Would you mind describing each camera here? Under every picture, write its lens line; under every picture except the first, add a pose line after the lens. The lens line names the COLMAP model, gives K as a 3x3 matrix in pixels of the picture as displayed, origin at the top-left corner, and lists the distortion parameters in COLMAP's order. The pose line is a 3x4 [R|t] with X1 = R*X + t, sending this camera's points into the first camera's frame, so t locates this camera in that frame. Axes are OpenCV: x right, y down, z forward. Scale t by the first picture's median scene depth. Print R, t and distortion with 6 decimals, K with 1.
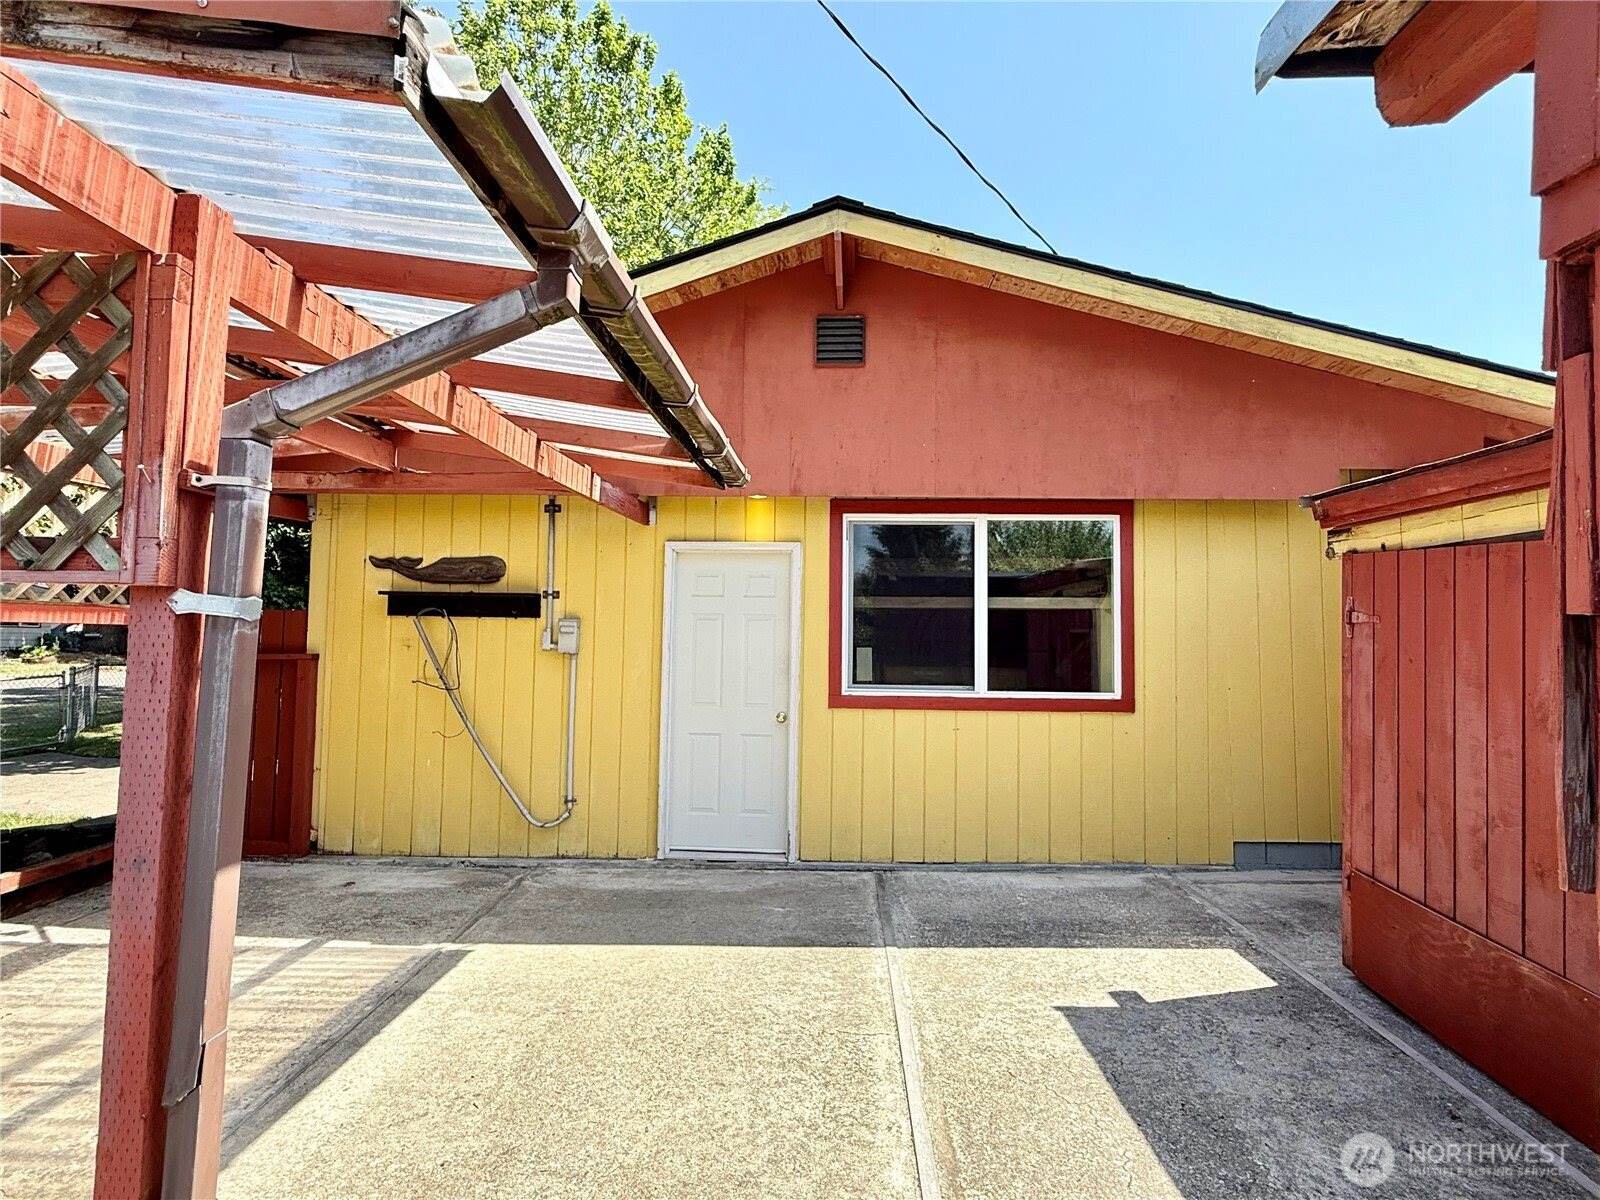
lens RADIAL K [[796.9, 0, 798.8], [0, 796.9, 601.0], [0, 0, 1]] dist [-0.003161, -0.000600]
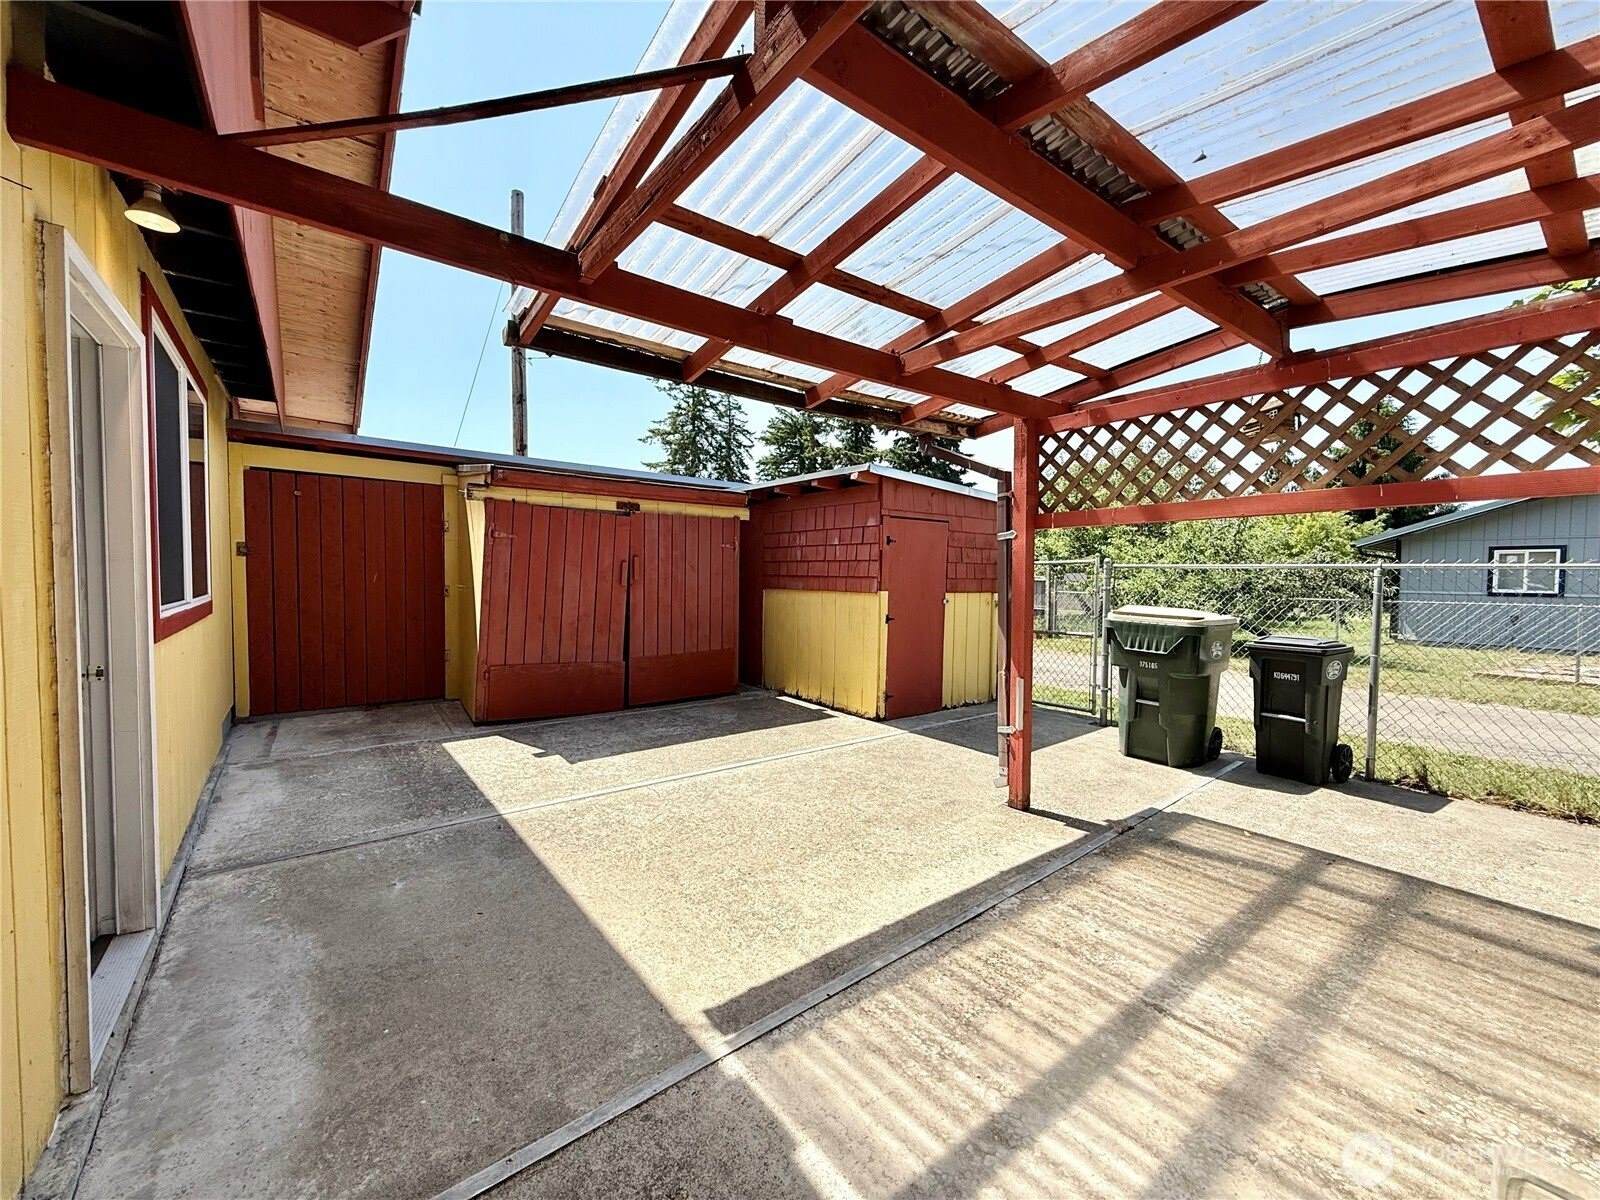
lens RADIAL K [[640.8, 0, 794.7], [0, 640.8, 597.7], [0, 0, 1]] dist [0.002005, 0.000048]
pose [[-0.647648, -0.051013, 0.760230, -0.978040], [-0.051954, 0.998391, 0.022734, 0.104911], [-0.760166, -0.024774, -0.649256, 1.510750]]
